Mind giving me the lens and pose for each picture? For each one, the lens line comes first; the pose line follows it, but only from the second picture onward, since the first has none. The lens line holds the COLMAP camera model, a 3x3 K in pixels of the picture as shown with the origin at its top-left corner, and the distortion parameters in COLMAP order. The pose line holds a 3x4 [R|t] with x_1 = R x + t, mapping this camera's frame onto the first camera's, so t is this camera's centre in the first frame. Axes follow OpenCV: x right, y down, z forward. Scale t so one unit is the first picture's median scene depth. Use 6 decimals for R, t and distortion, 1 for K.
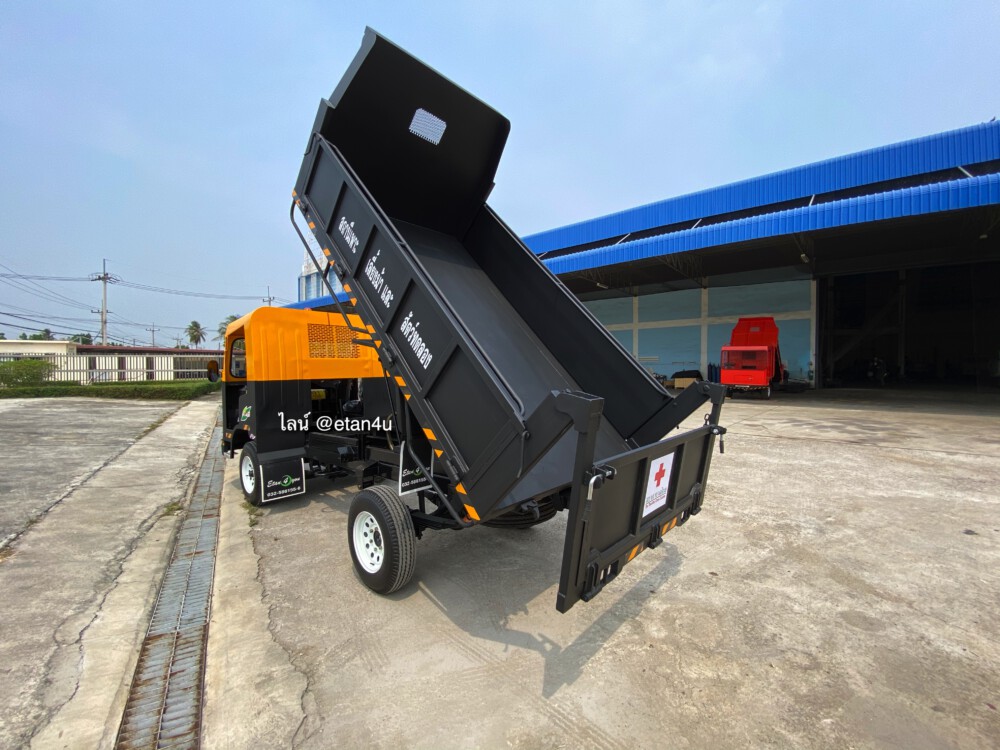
lens RADIAL K [[408.8, 0, 499.6], [0, 408.8, 379.4], [0, 0, 1]] dist [0.030036, -0.025286]
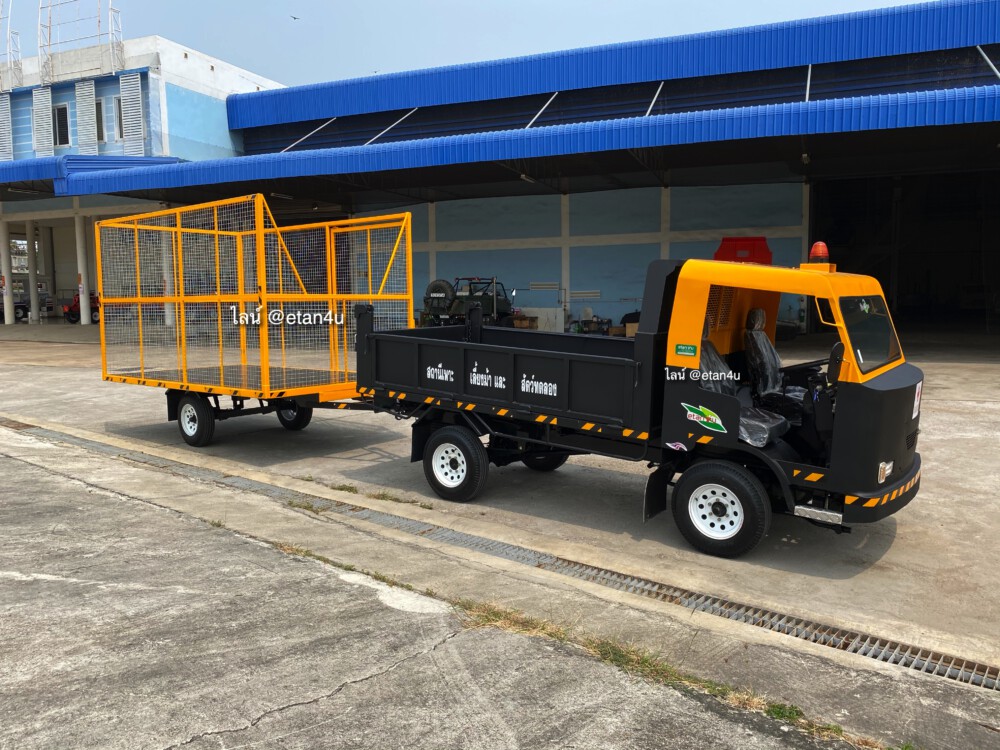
lens RADIAL K [[765.4, 0, 500.0], [0, 765.4, 375.0], [0, 0, 1]] dist [0.047950, -0.061600]
pose [[0.947624, -0.043133, 0.316461, -0.498461], [0.022014, 0.997303, 0.070011, -0.032598], [-0.318628, -0.059378, 0.946018, -0.334748]]
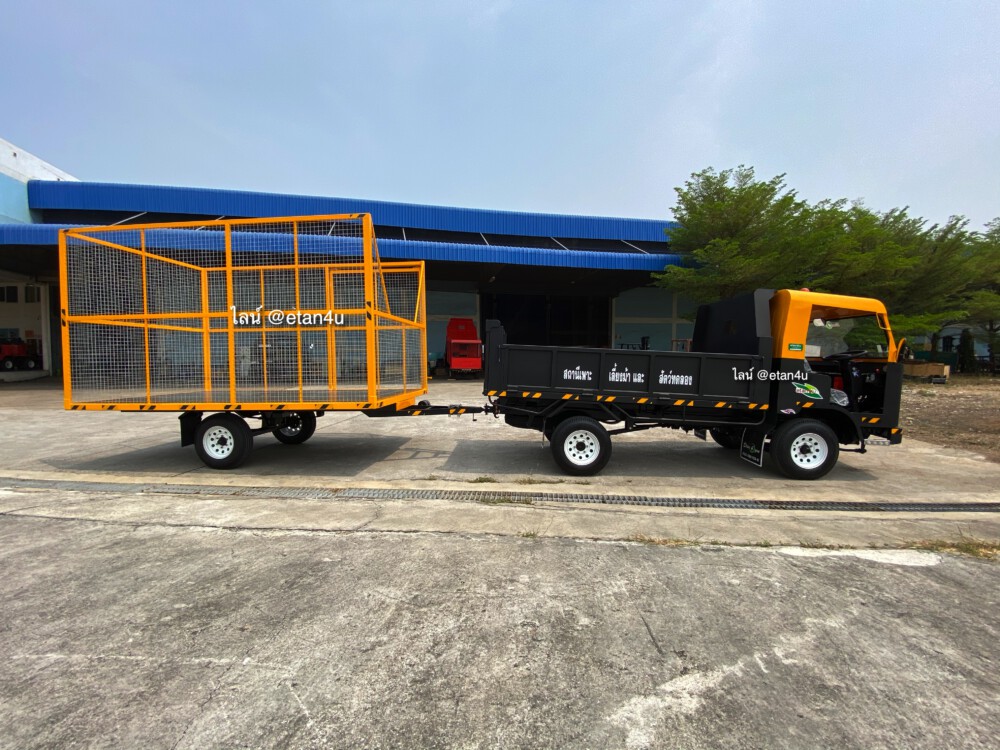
lens RADIAL K [[408.8, 0, 499.6], [0, 408.8, 379.4], [0, 0, 1]] dist [0.030036, -0.025286]
pose [[0.602512, -0.047004, 0.796724, -0.827613], [0.032150, 0.998883, 0.034618, 0.009216], [-0.797462, 0.004757, 0.603351, 0.261869]]
